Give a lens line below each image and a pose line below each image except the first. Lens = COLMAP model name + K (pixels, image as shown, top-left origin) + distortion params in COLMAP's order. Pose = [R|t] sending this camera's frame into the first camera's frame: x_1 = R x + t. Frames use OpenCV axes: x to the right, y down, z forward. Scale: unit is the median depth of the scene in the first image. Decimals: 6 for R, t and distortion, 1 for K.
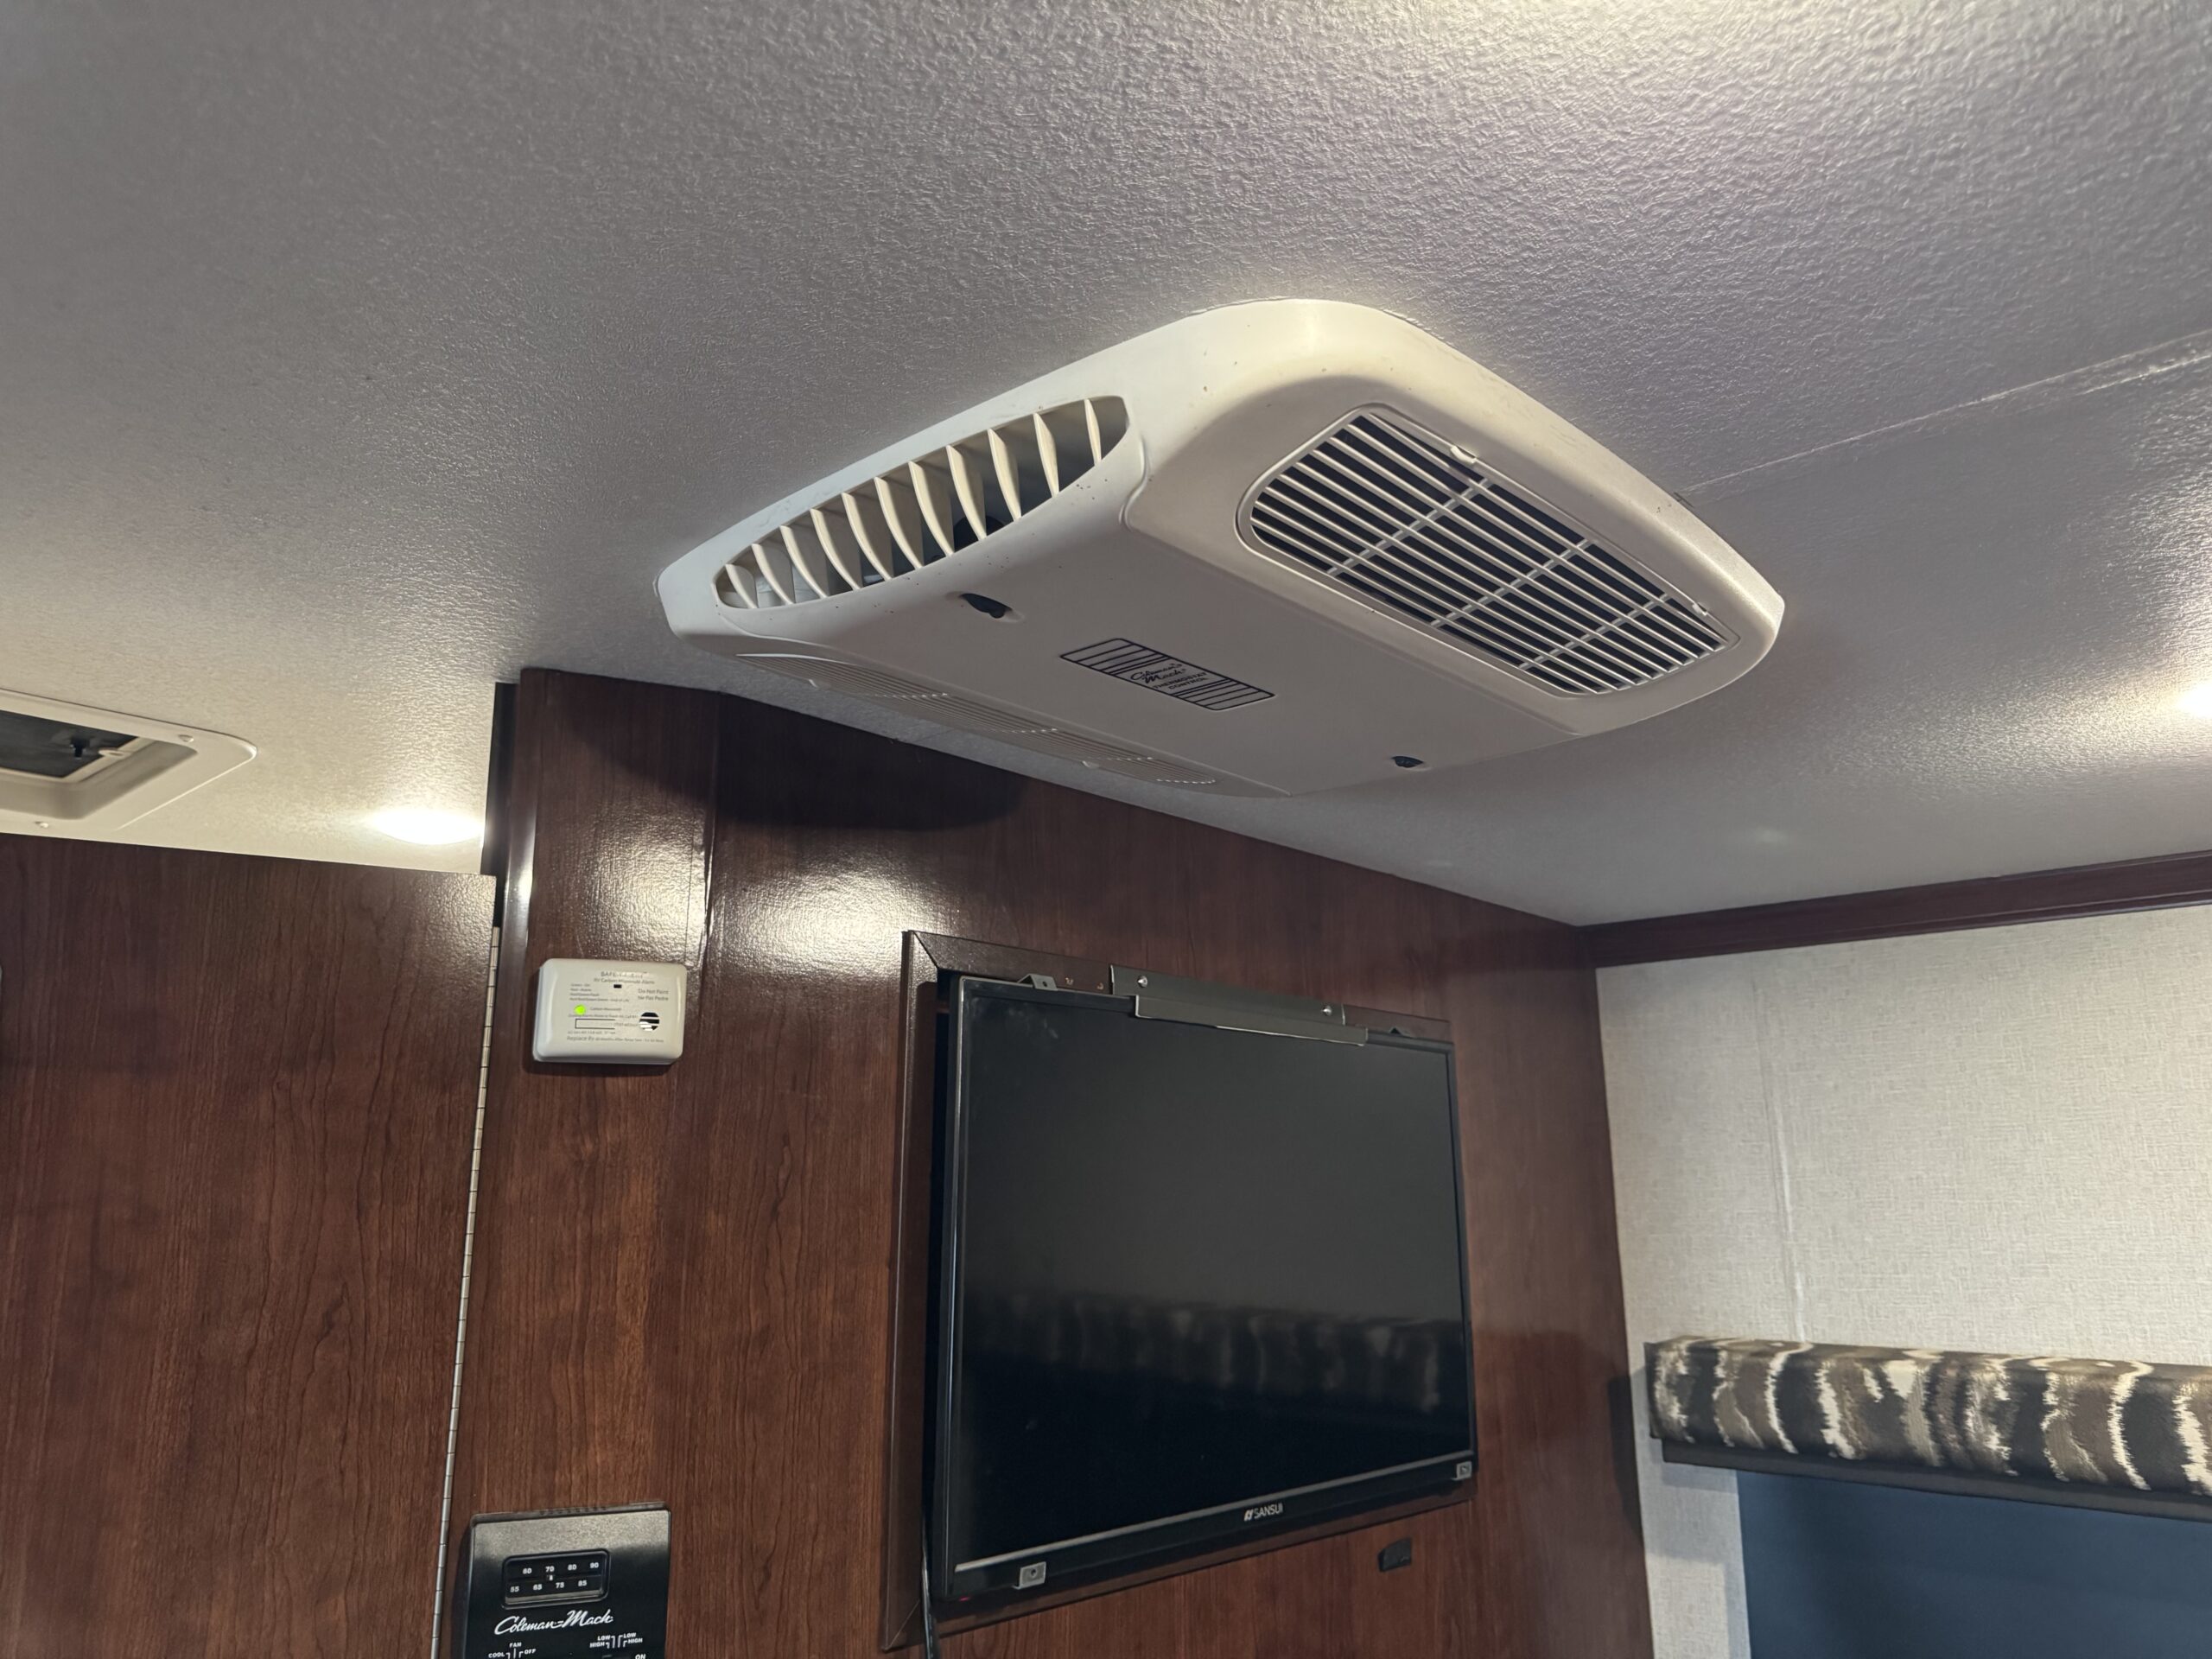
lens RADIAL K [[1559.8, 0, 1102.5], [0, 1559.8, 850.6], [0, 0, 1]] dist [0.039778, -0.050299]
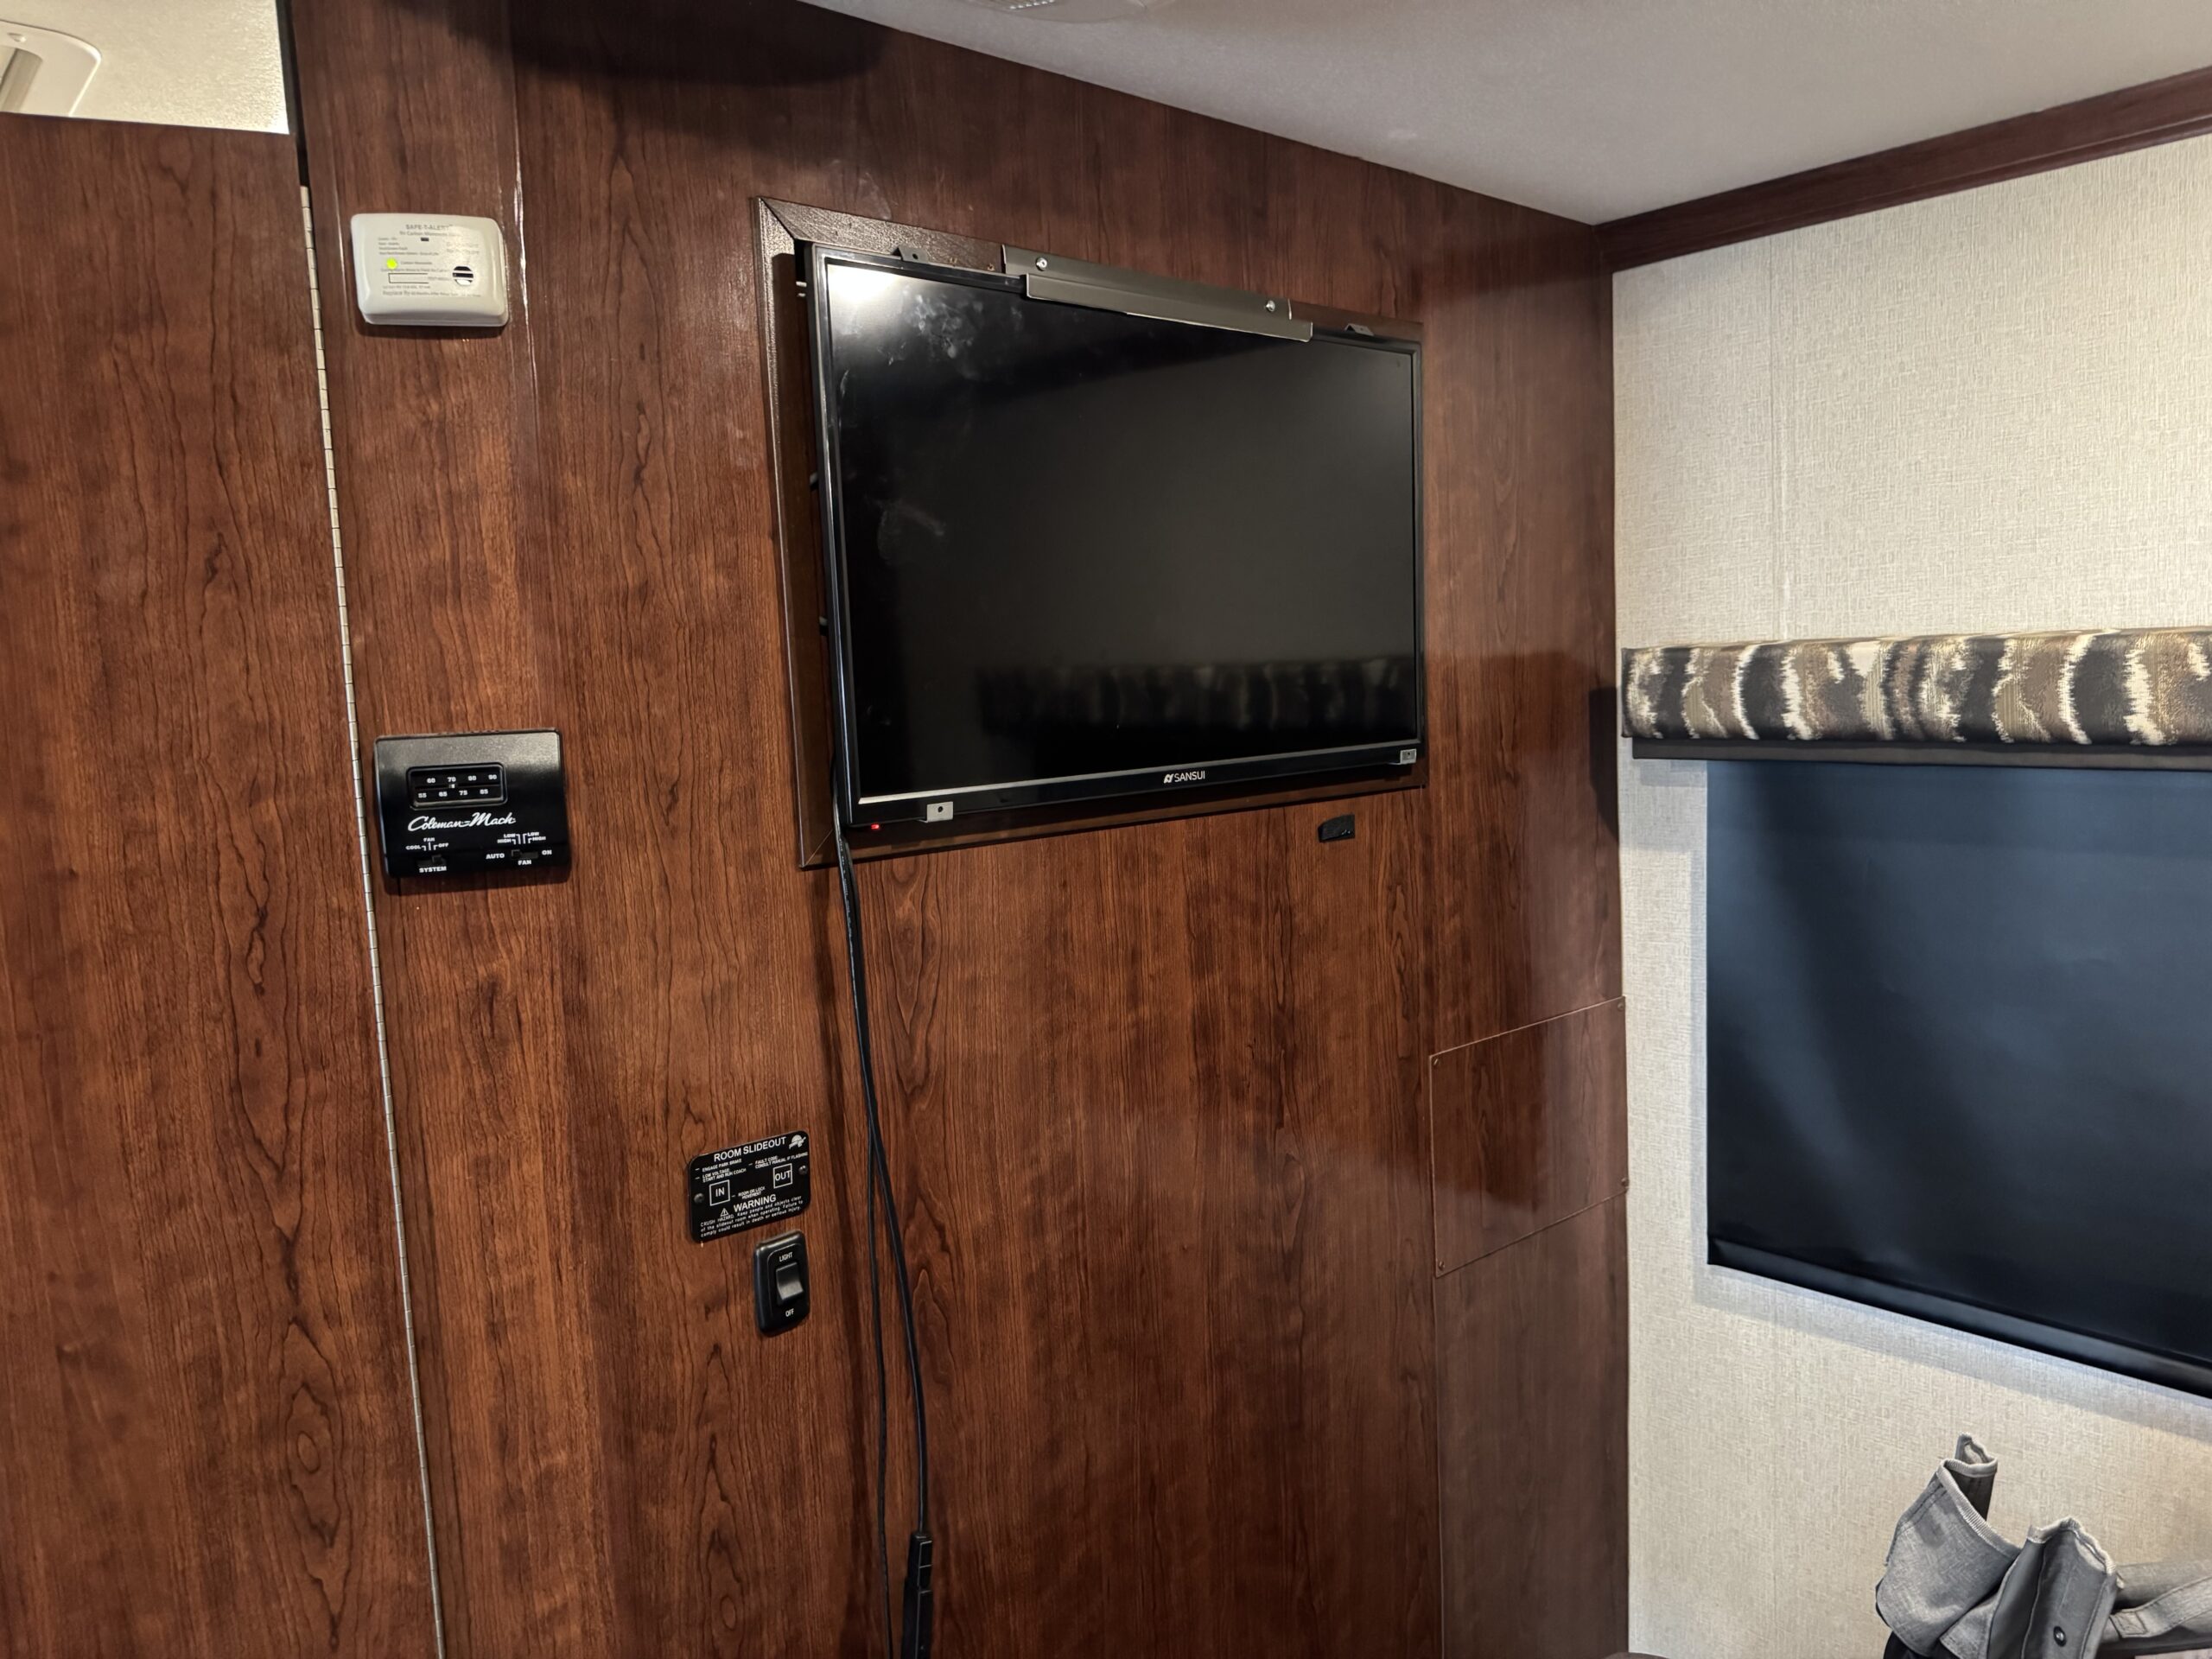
lens RADIAL K [[1559.8, 0, 1116.1], [0, 1559.8, 827.9], [0, 0, 1]] dist [0.039778, -0.050299]
pose [[0.994761, -0.030371, -0.097609, 0.137428], [0.060345, 0.945187, 0.320906, 0.093829], [0.082512, -0.325115, 0.942068, -0.019624]]
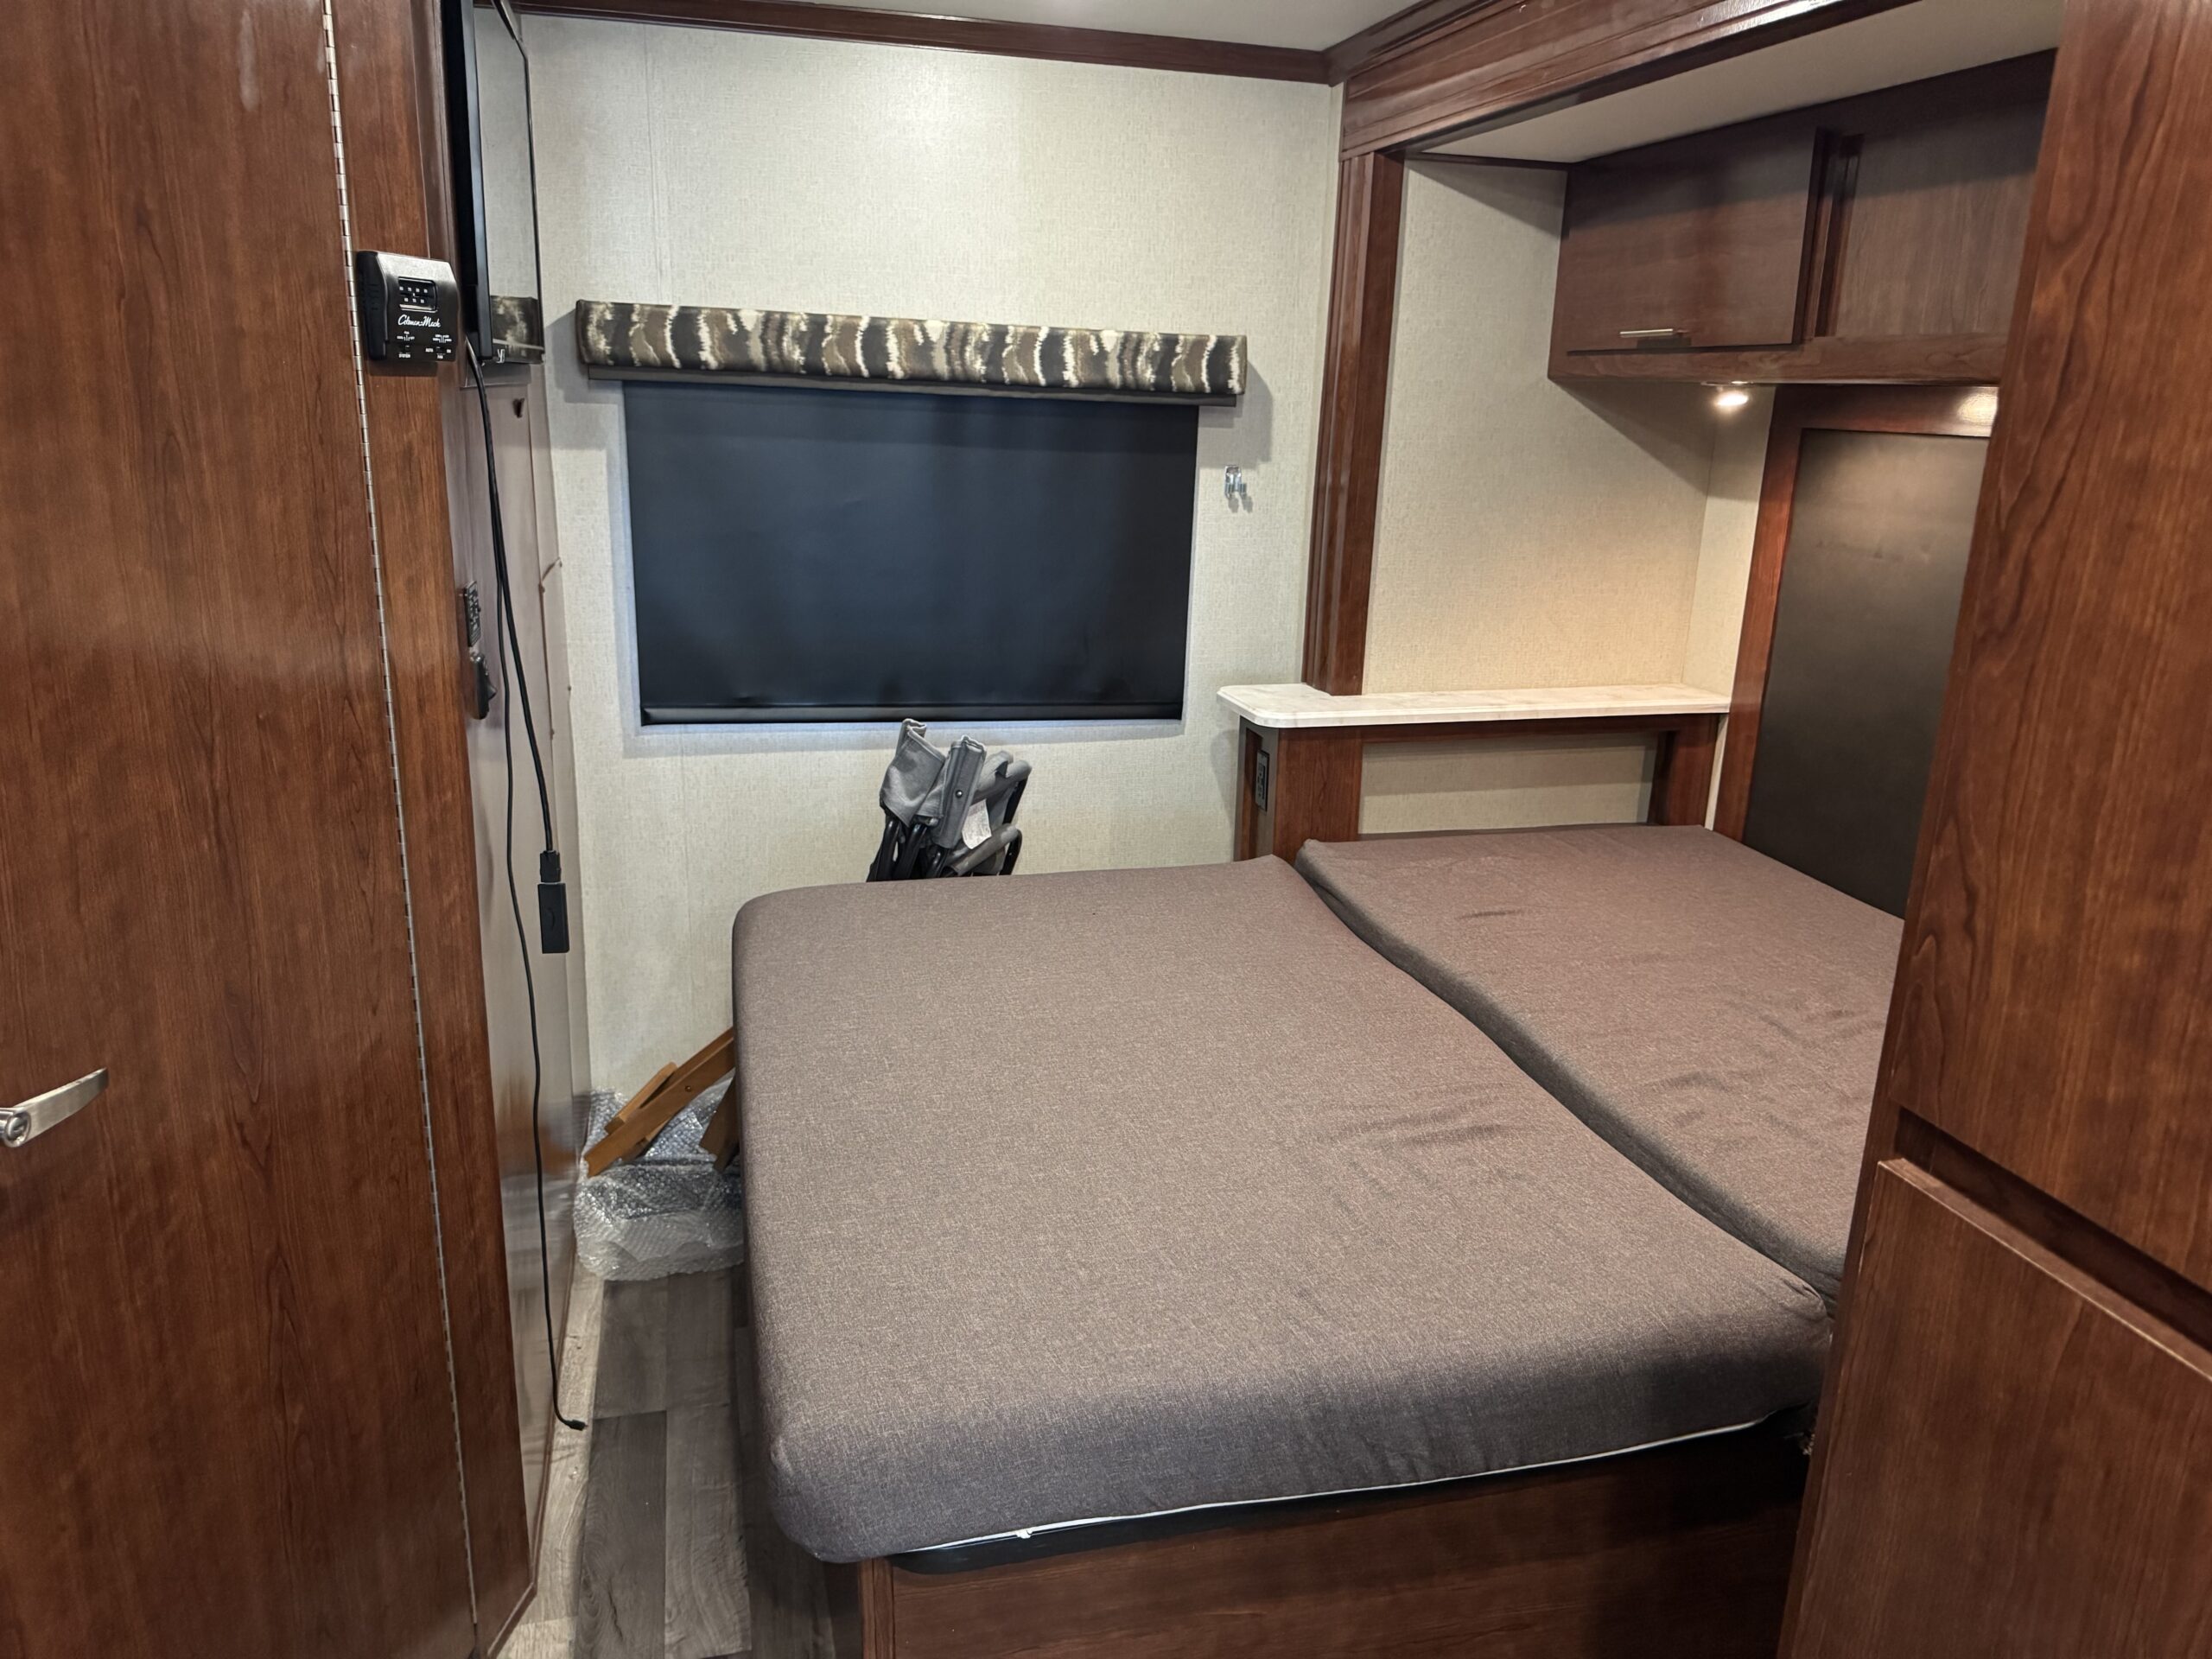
lens RADIAL K [[1559.8, 0, 1126.8], [0, 1559.8, 808.2], [0, 0, 1]] dist [0.039778, -0.050299]
pose [[0.531378, -0.200696, 0.823018, -0.808385], [-0.221364, 0.904880, 0.363581, 0.118339], [-0.817701, -0.375385, 0.436407, -0.270632]]
